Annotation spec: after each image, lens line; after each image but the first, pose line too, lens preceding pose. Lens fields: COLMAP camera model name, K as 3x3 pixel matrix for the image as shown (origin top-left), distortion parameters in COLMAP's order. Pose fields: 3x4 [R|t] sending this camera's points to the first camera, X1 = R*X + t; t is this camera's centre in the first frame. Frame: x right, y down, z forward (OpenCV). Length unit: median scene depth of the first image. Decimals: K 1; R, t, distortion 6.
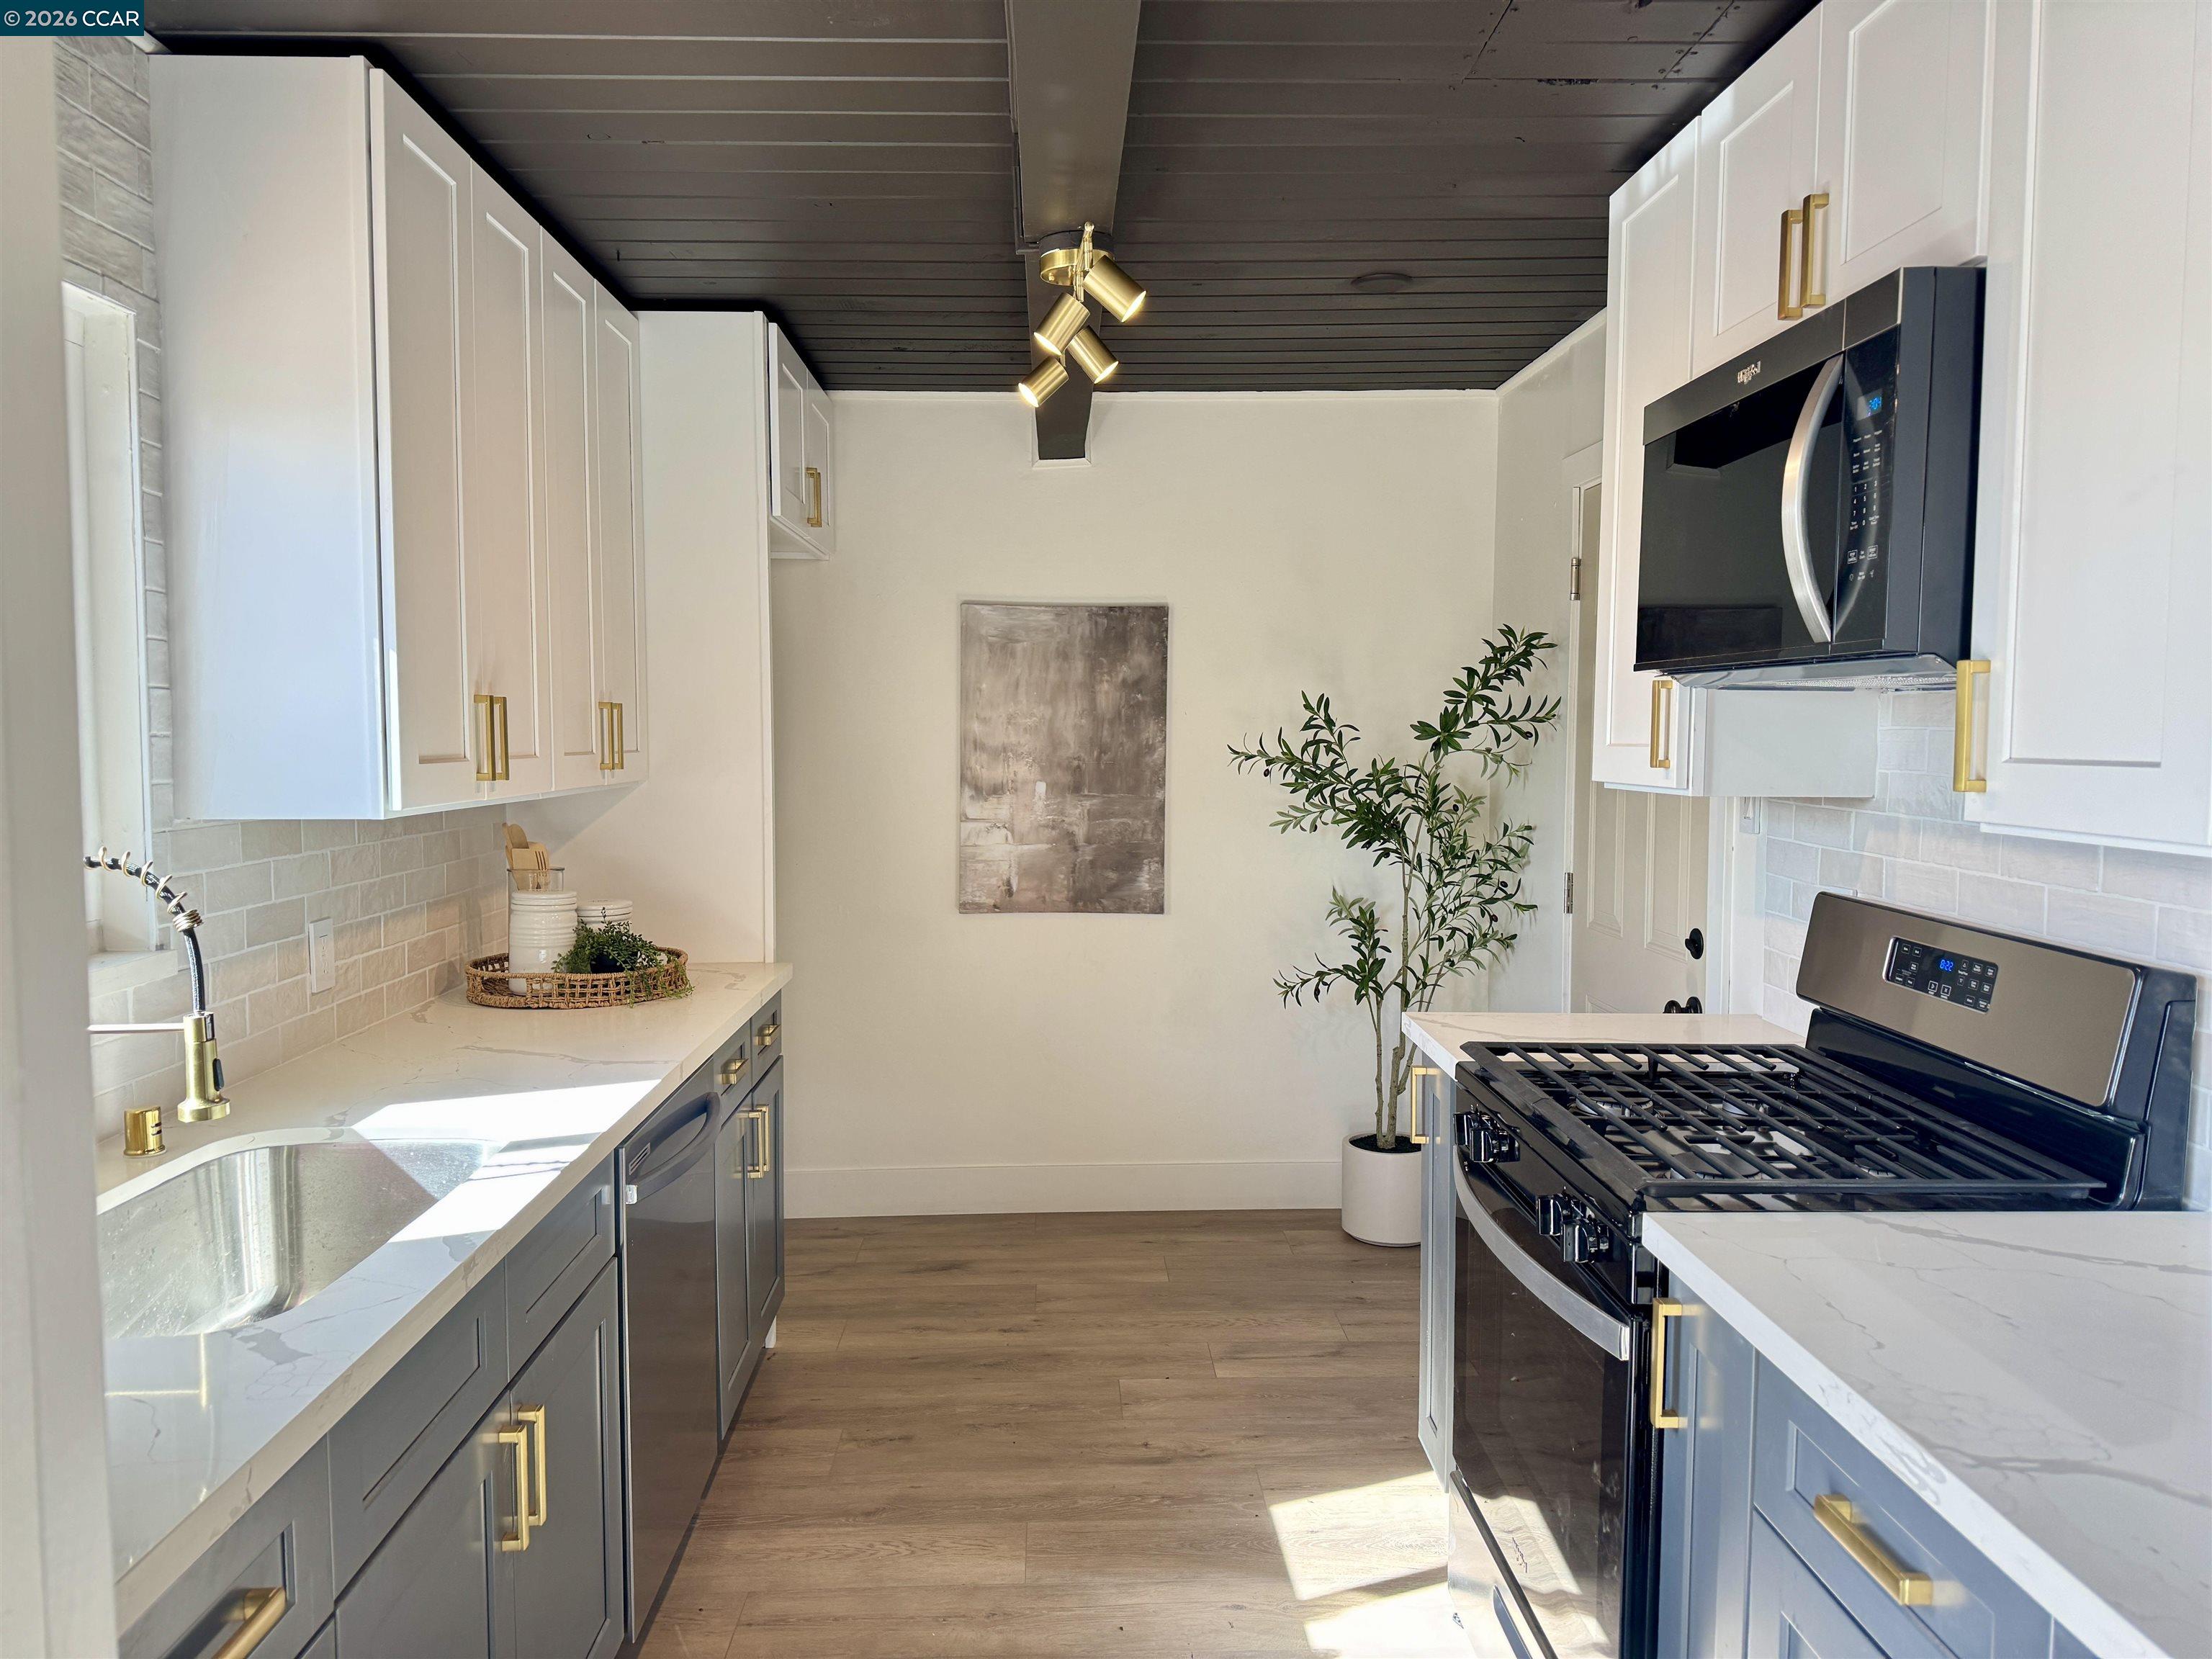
lens RADIAL K [[1562.9, 0, 1101.7], [0, 1562.9, 830.4], [0, 0, 1]] dist [0.013889, -0.012789]
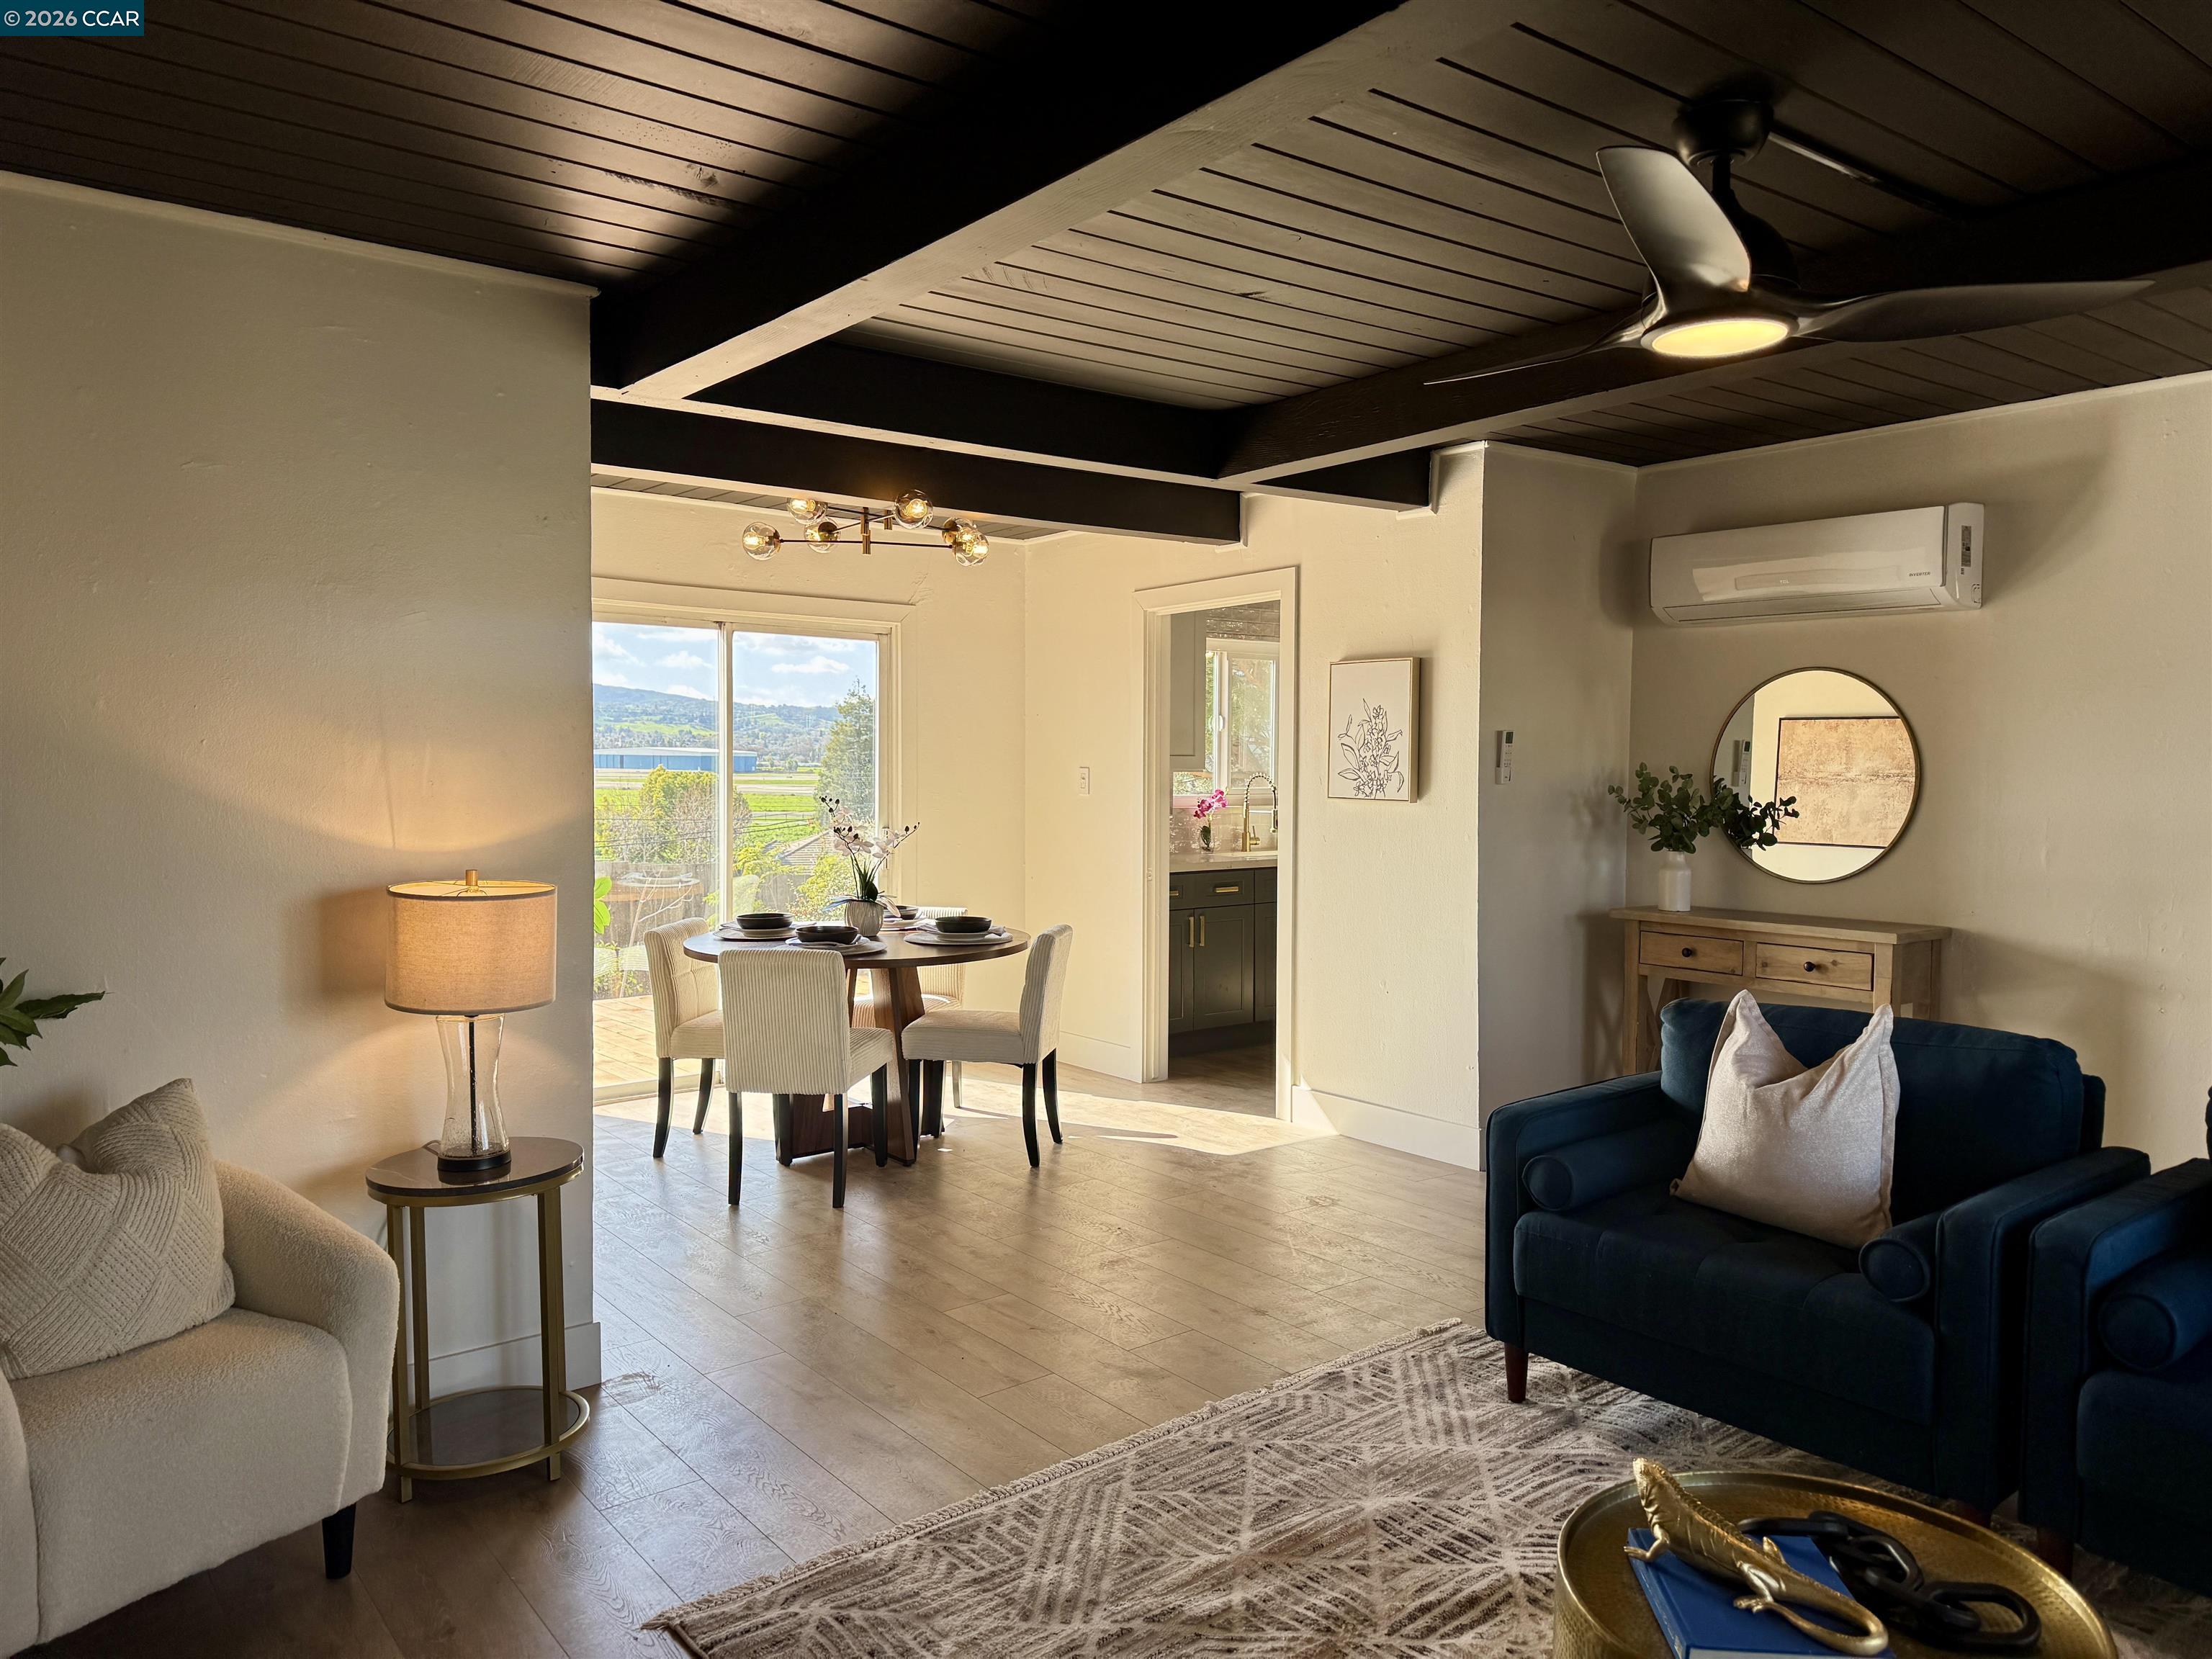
lens RADIAL K [[1562.9, 0, 1145.9], [0, 1562.9, 846.0], [0, 0, 1]] dist [0.013889, -0.012789]
pose [[0.600164, 0.047462, -0.798468, 2.307040], [-0.058375, 0.998175, 0.015456, 0.141478], [0.797744, 0.037334, 0.601839, -1.651272]]
